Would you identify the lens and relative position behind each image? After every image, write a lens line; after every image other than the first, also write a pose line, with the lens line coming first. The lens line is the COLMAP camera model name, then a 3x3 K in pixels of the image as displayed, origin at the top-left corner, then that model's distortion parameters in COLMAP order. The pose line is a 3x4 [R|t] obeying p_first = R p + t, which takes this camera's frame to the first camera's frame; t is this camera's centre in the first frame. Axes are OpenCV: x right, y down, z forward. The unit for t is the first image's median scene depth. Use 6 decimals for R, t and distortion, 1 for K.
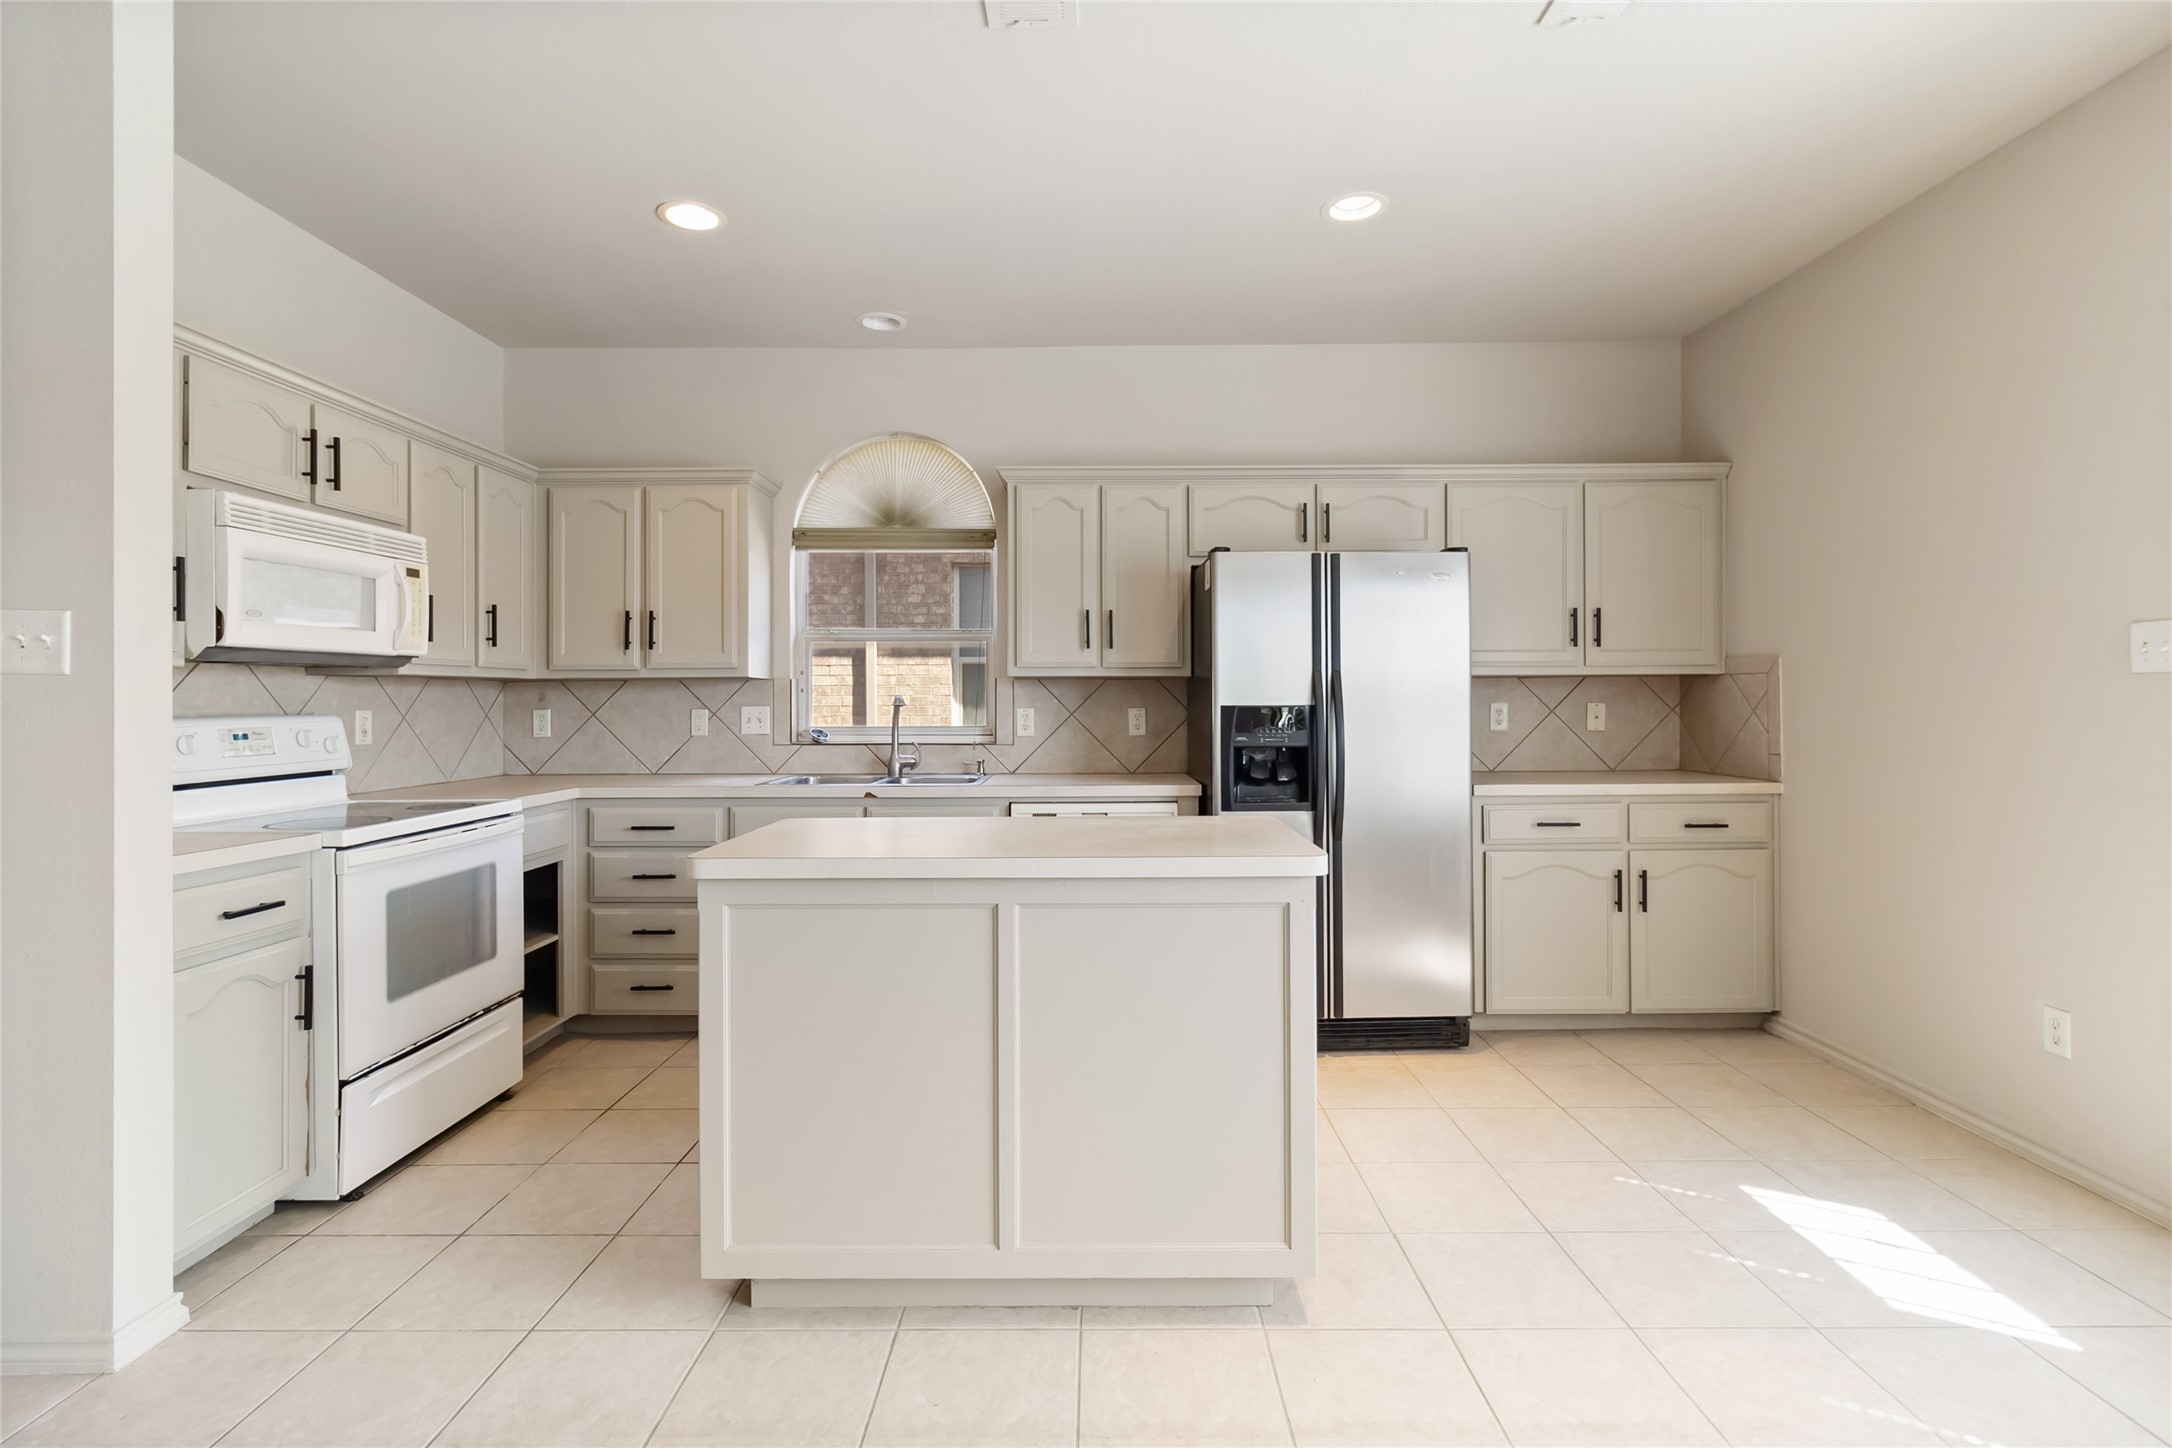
lens RADIAL K [[1029.7, 0, 1079.7], [0, 1029.7, 698.0], [0, 0, 1]] dist [-0.004215, -0.000182]
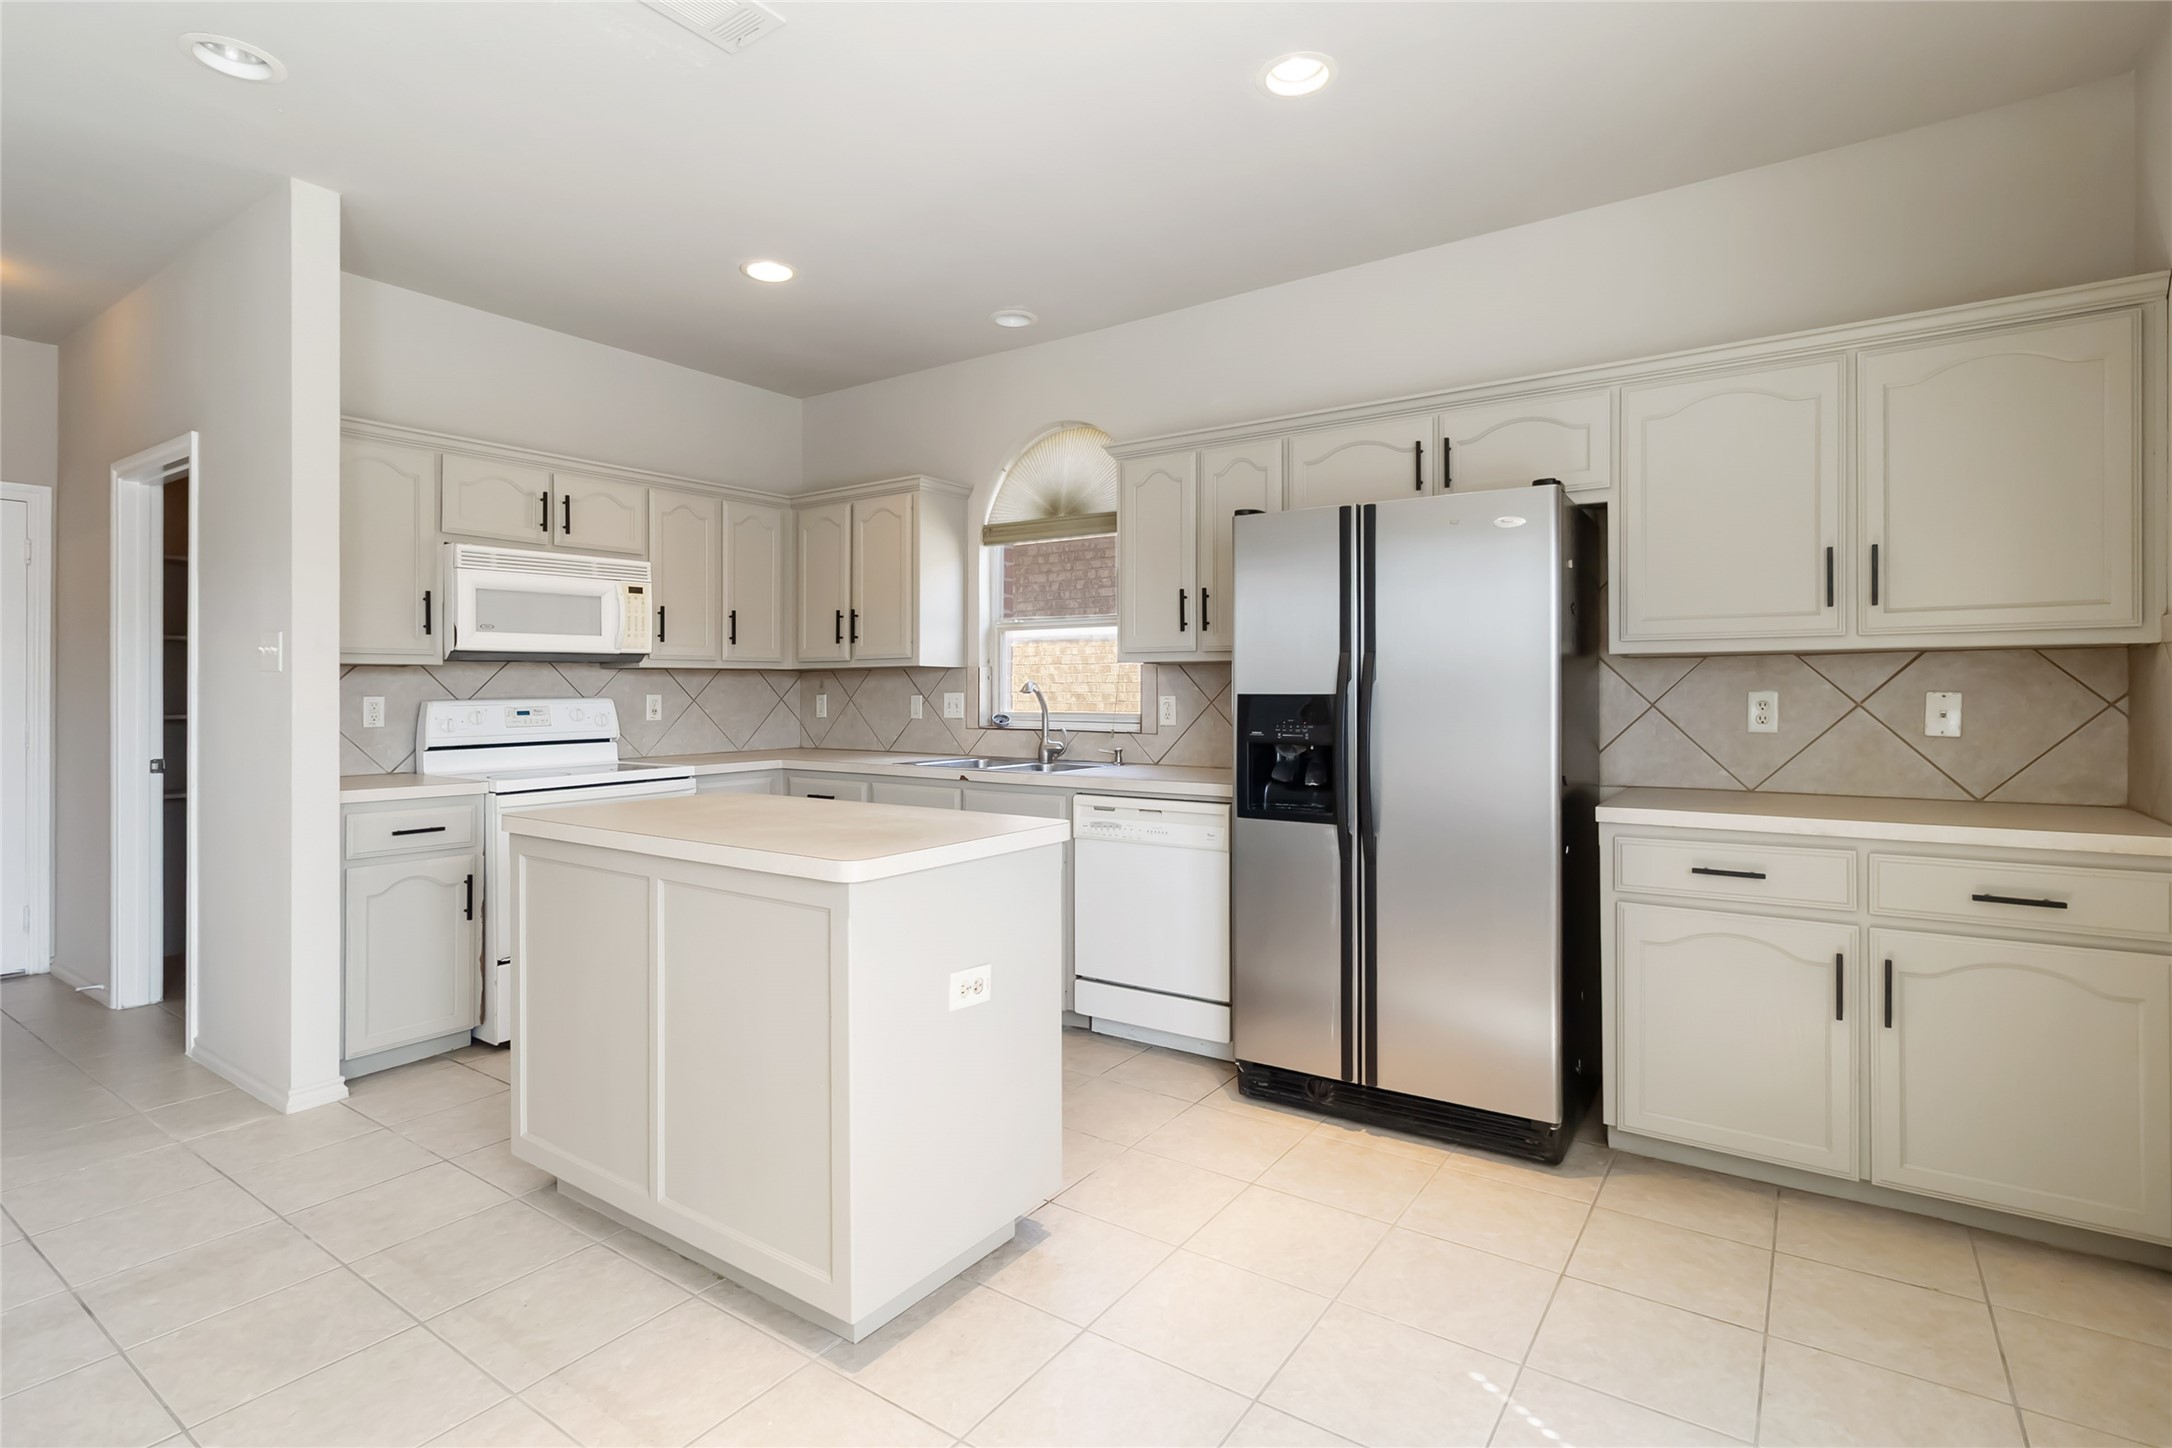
lens RADIAL K [[1029.7, 0, 1084.0], [0, 1029.7, 694.5], [0, 0, 1]] dist [-0.004215, -0.000182]
pose [[0.823570, 0.005174, -0.567191, 0.463167], [0.001137, 0.999941, 0.010772, -0.001592], [0.567213, -0.009517, 0.823516, 0.194325]]
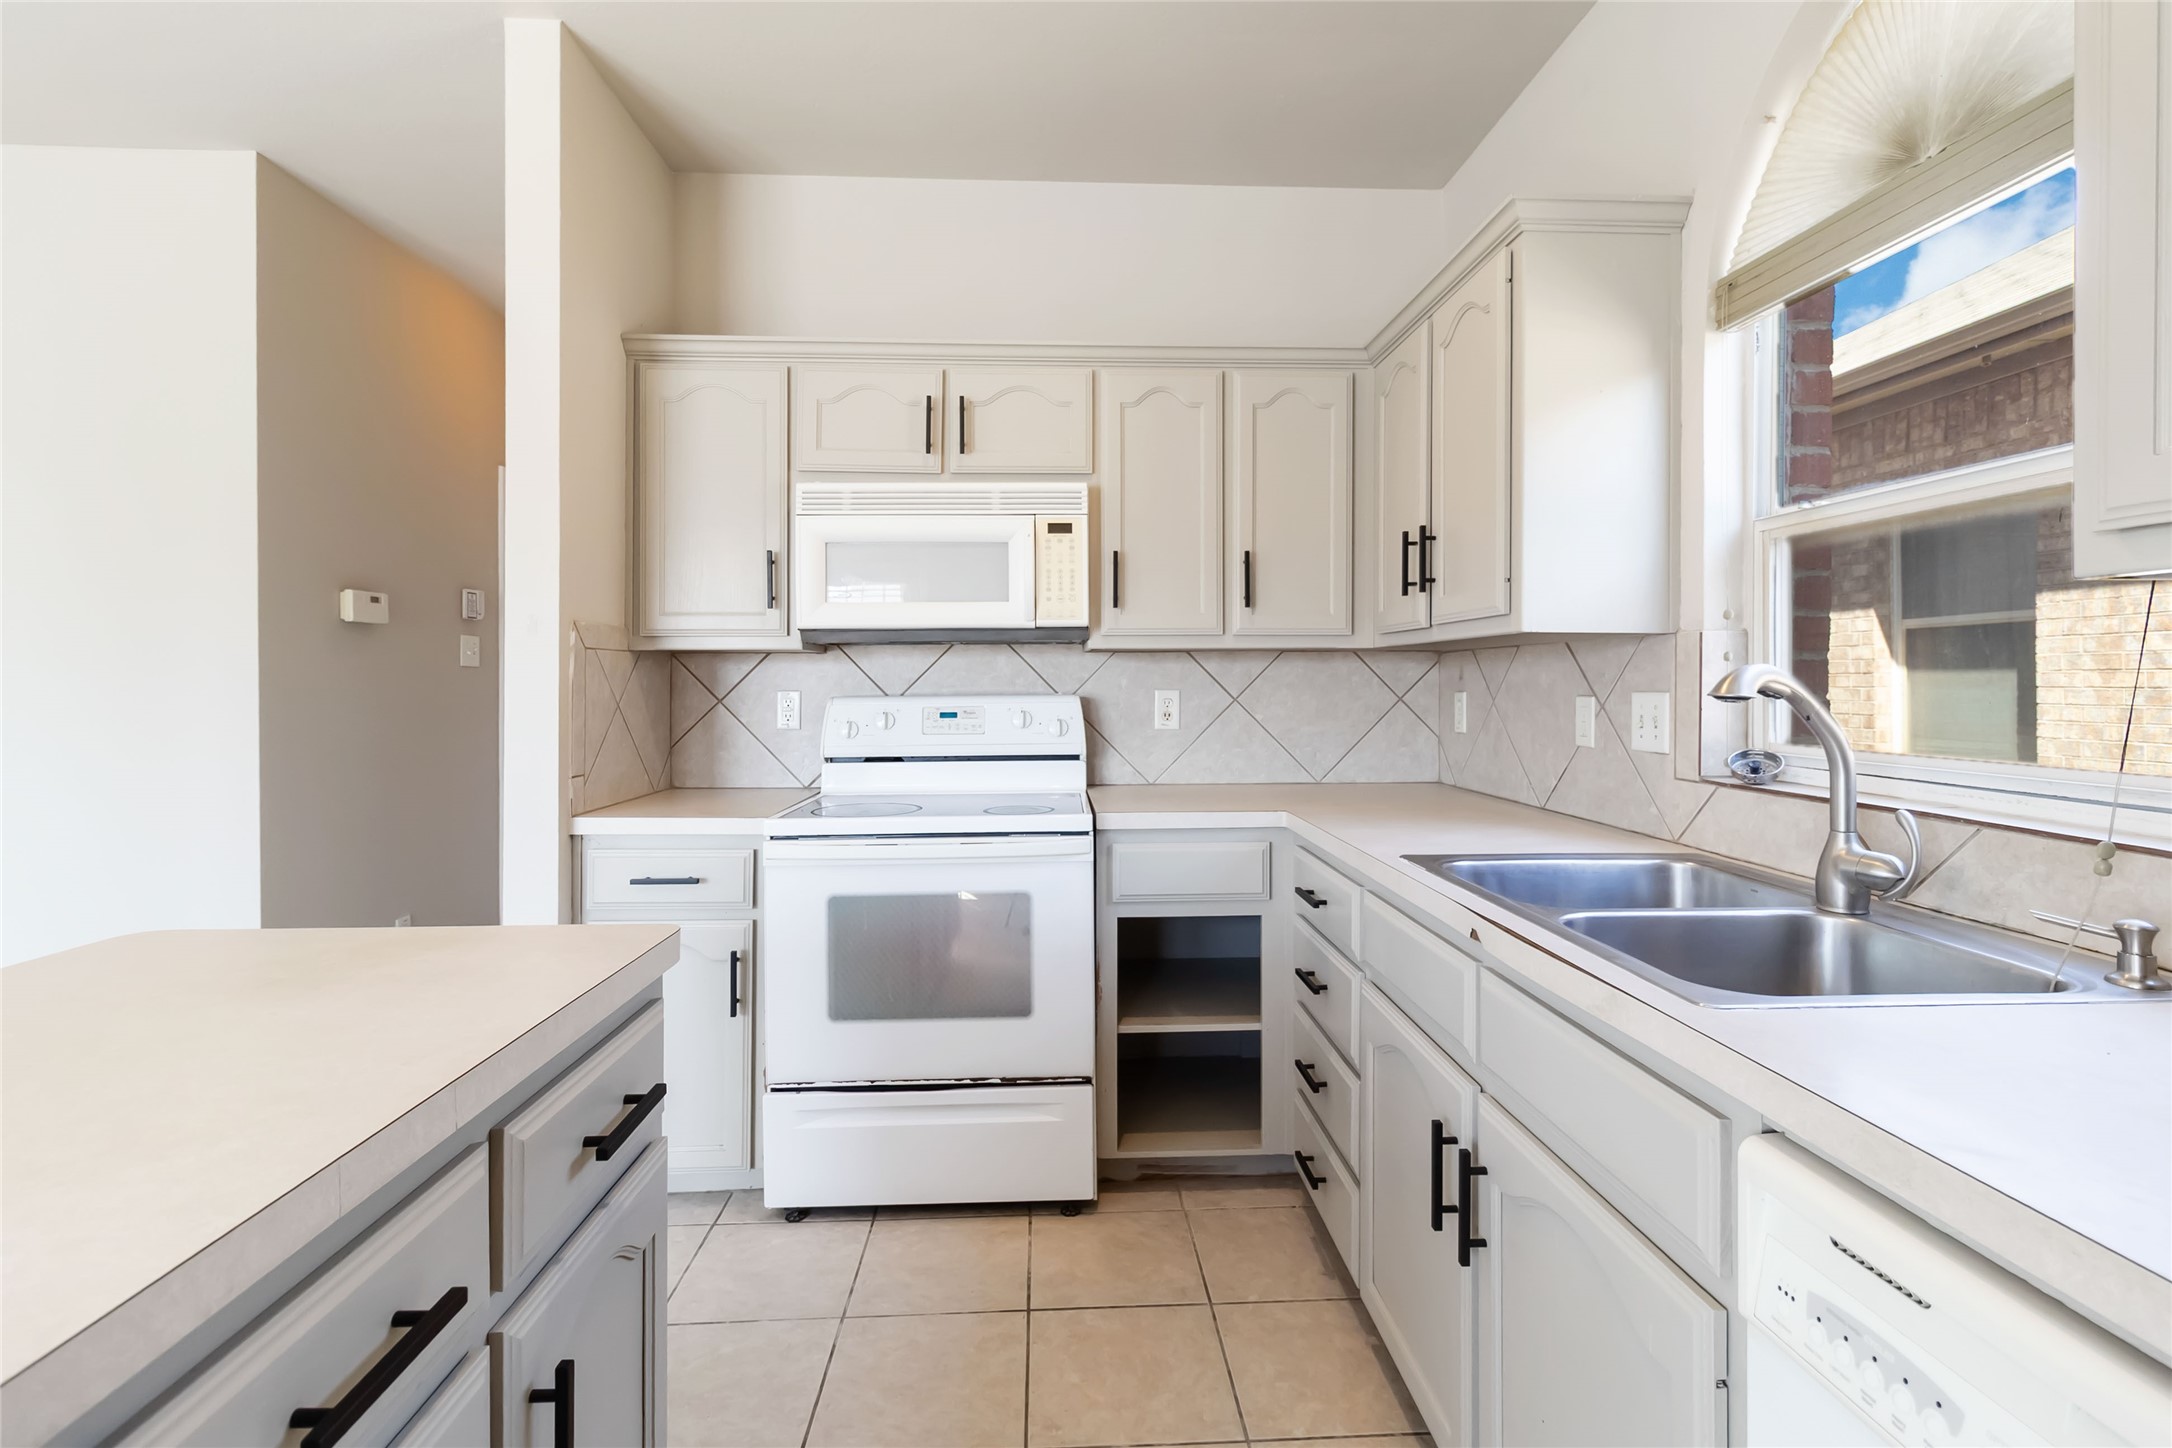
lens RADIAL K [[1029.7, 0, 1081.3], [0, 1029.7, 673.8], [0, 0, 1]] dist [-0.004215, -0.000182]
pose [[0.054291, 0.000001, -0.998525, 0.154663], [0.005736, 0.999984, 0.000313, -0.002329], [0.998509, -0.005744, 0.054290, 0.787090]]
